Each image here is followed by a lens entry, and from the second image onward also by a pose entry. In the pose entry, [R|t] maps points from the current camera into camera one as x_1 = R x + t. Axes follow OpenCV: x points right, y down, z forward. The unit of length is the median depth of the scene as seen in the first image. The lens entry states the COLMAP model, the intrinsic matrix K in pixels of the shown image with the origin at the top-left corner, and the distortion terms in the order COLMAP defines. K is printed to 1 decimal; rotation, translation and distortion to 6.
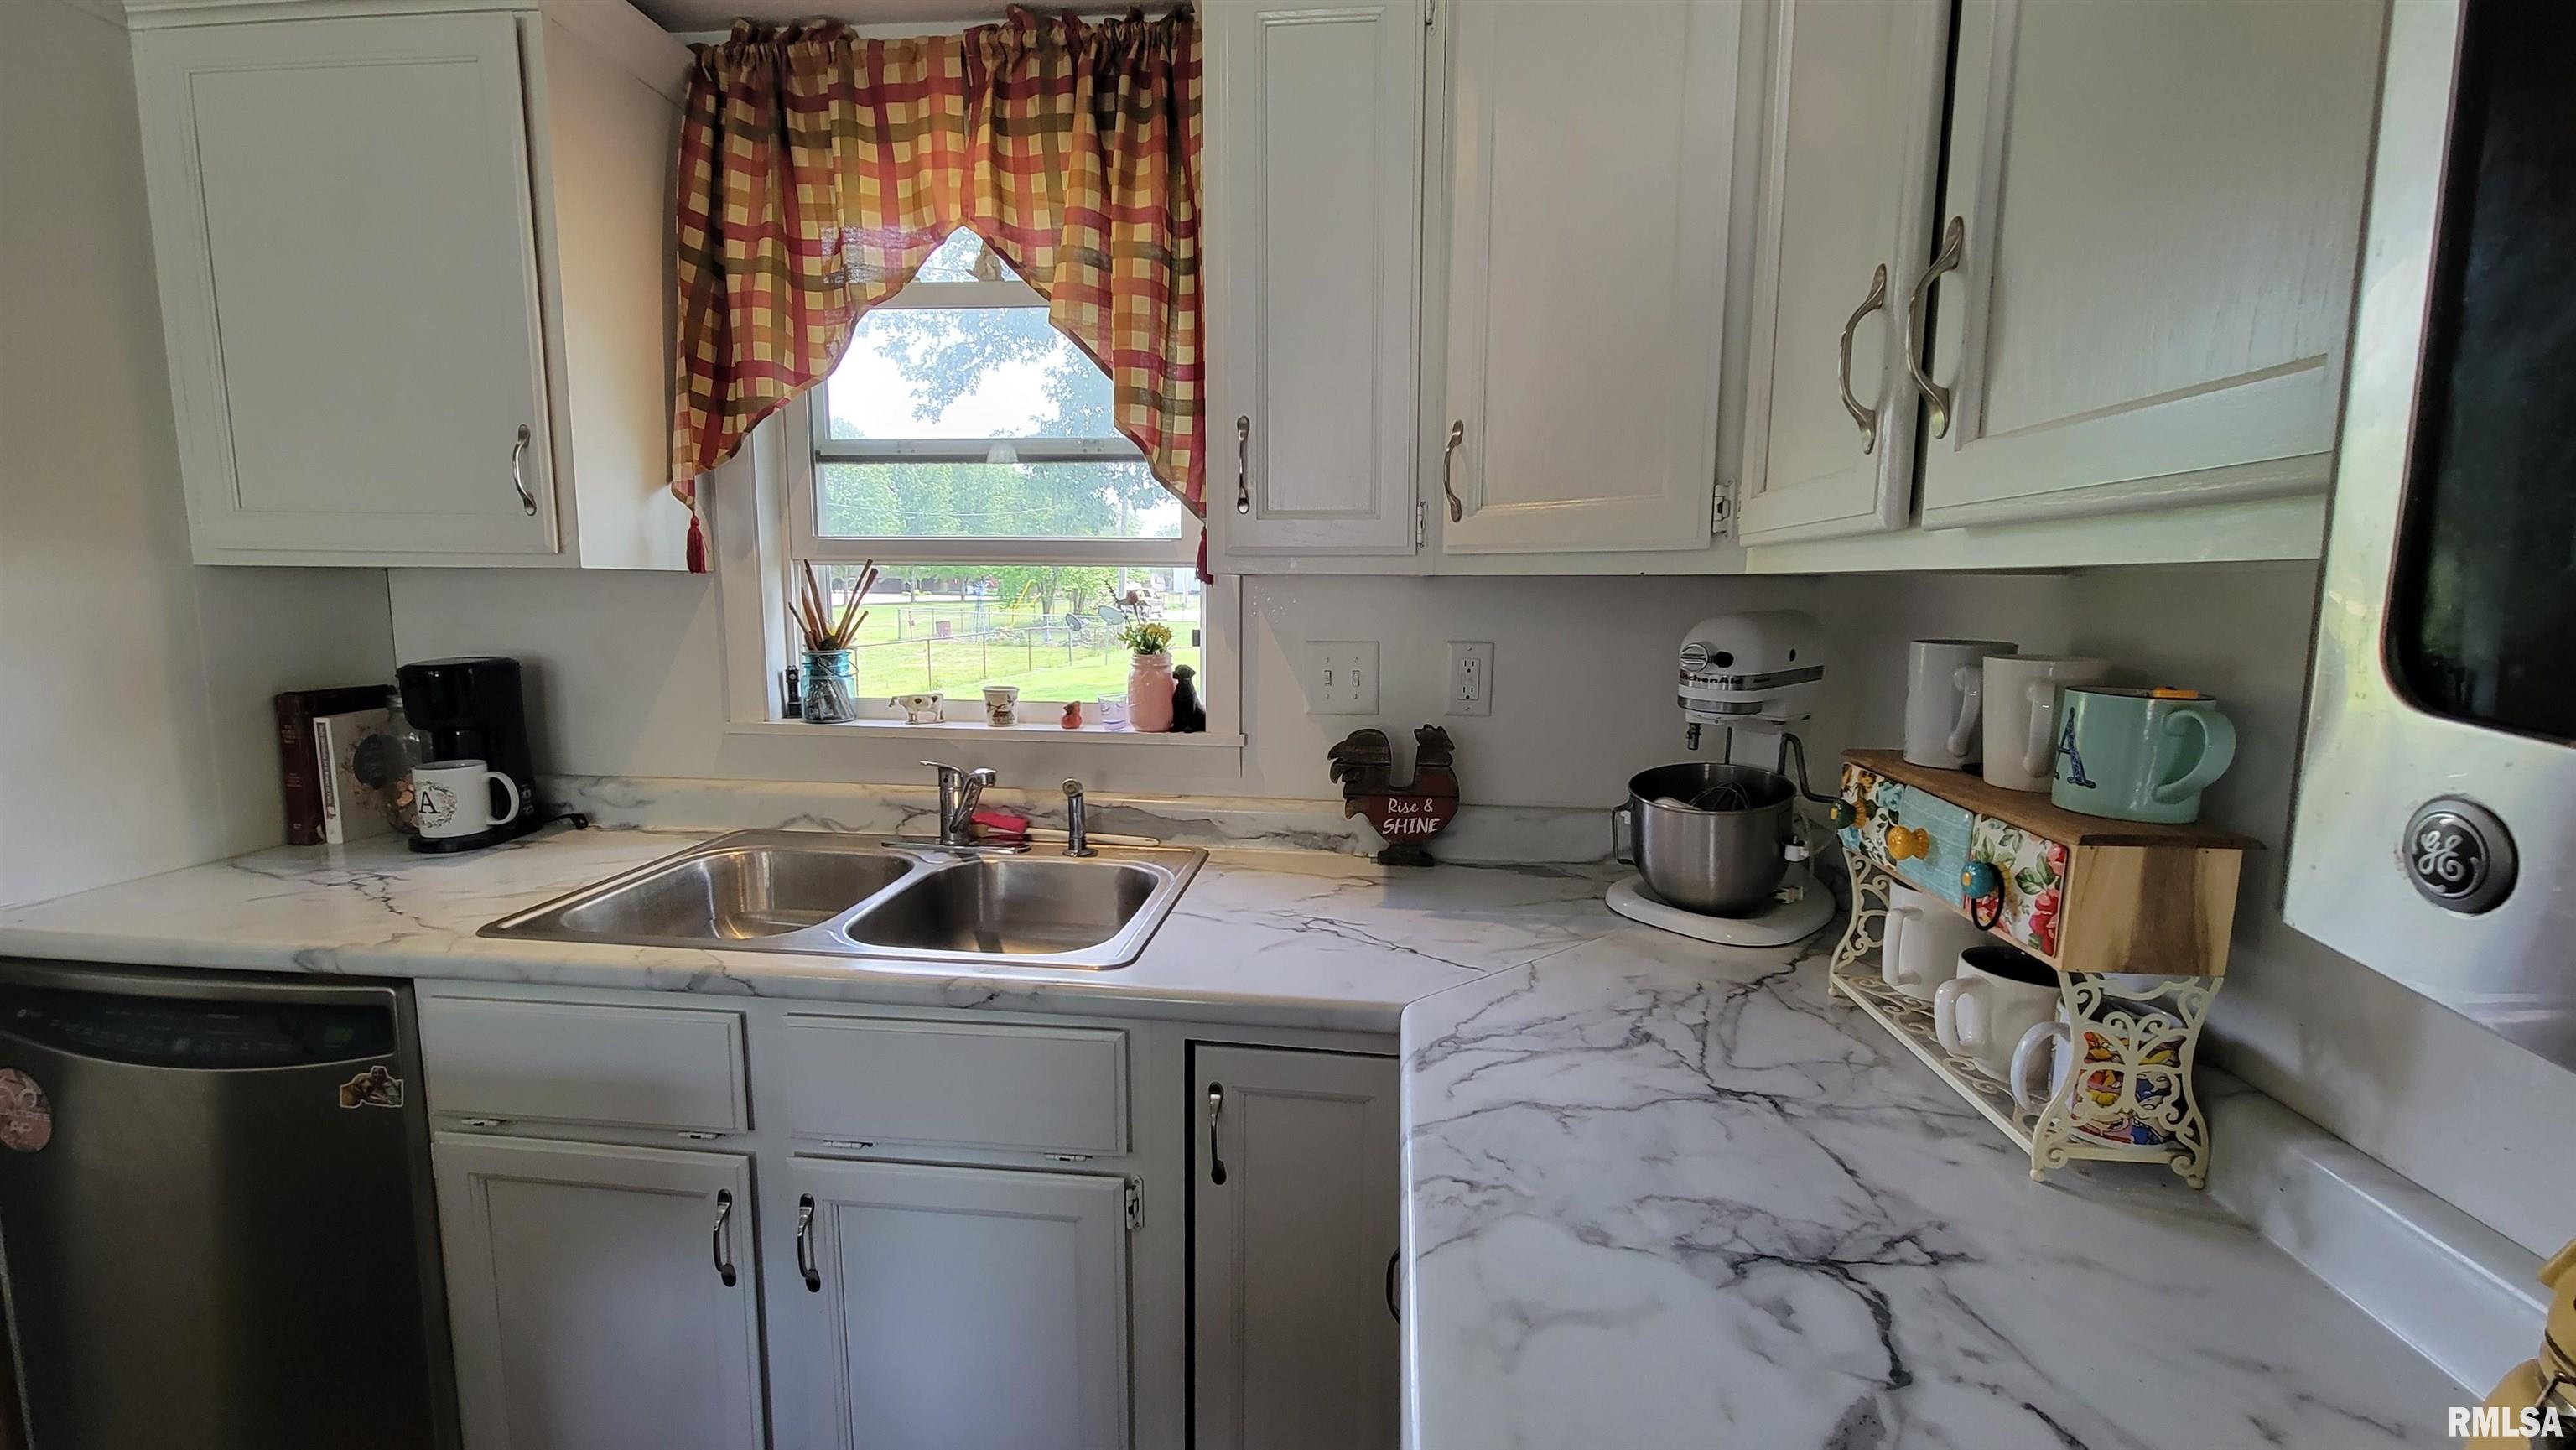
lens RADIAL K [[1054.1, 0, 1288.0], [0, 1054.1, 725.0], [0, 0, 1]] dist [0.001807, -0.000585]
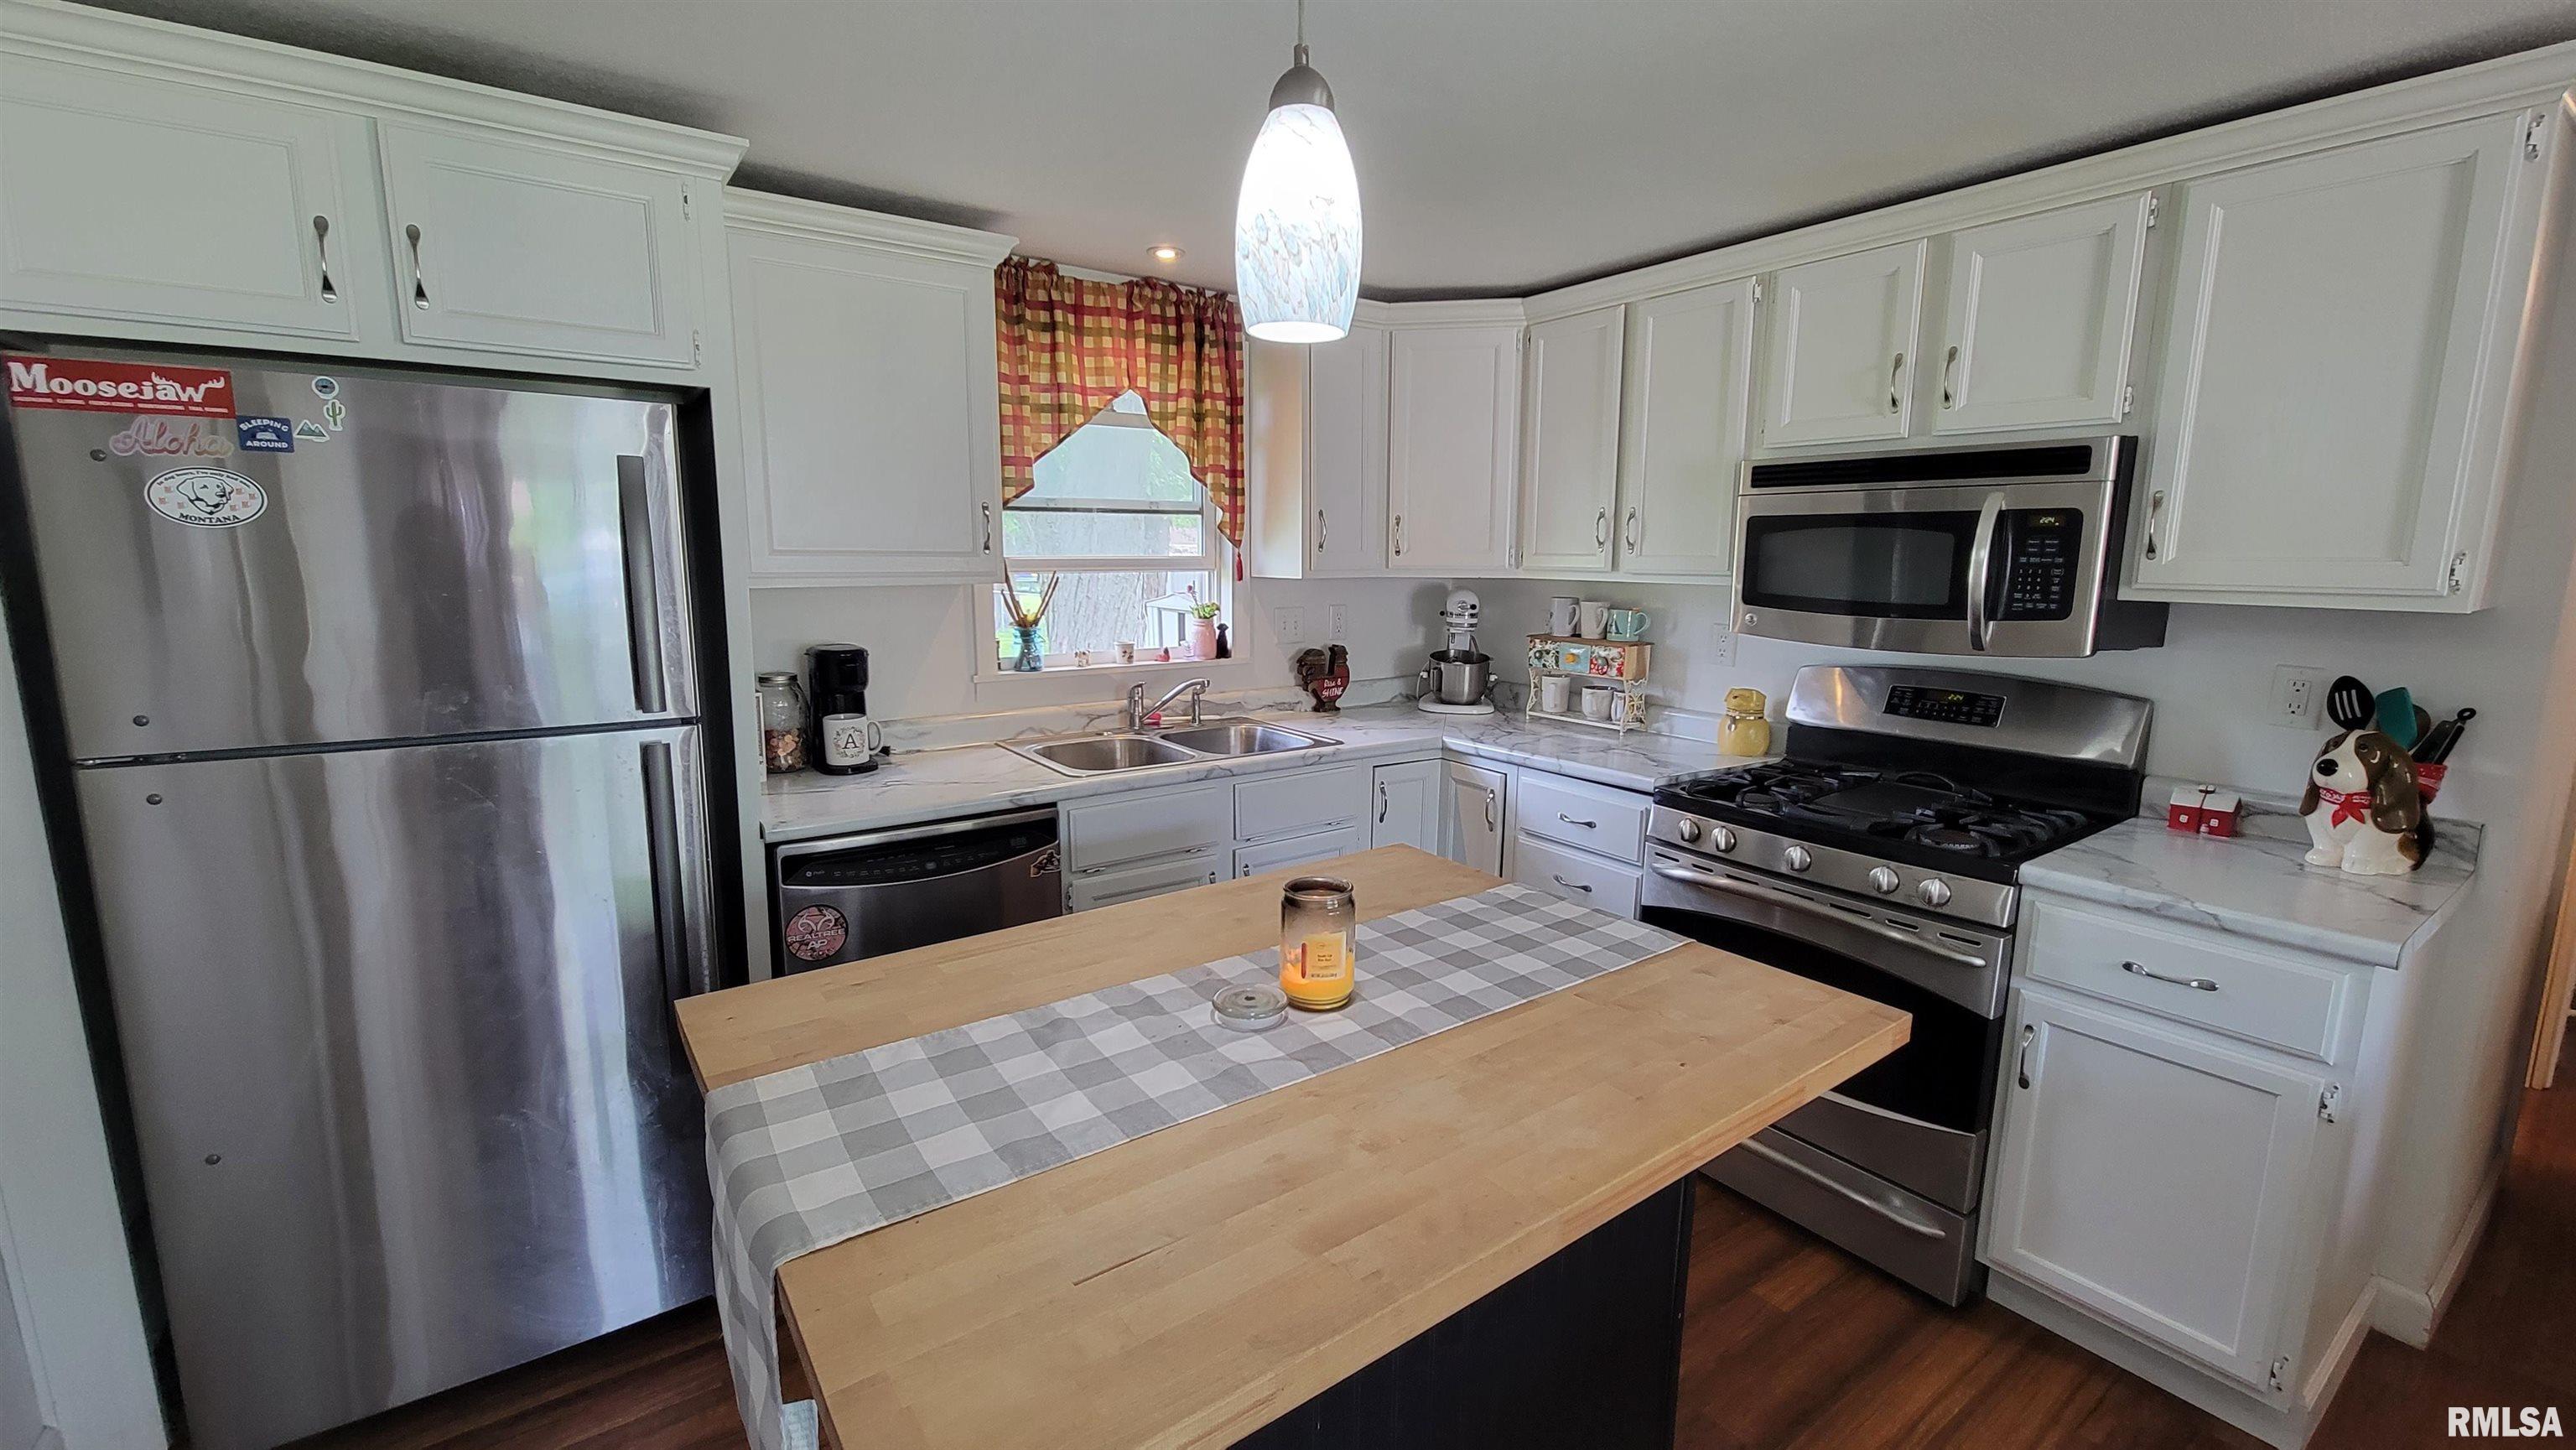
lens RADIAL K [[1054.1, 0, 1288.0], [0, 1054.1, 725.0], [0, 0, 1]] dist [0.001807, -0.000585]
pose [[0.750363, -0.116597, 0.650662, -1.372710], [0.092143, 0.993160, 0.071710, 0.000306], [-0.654573, 0.006146, 0.755974, -0.568743]]
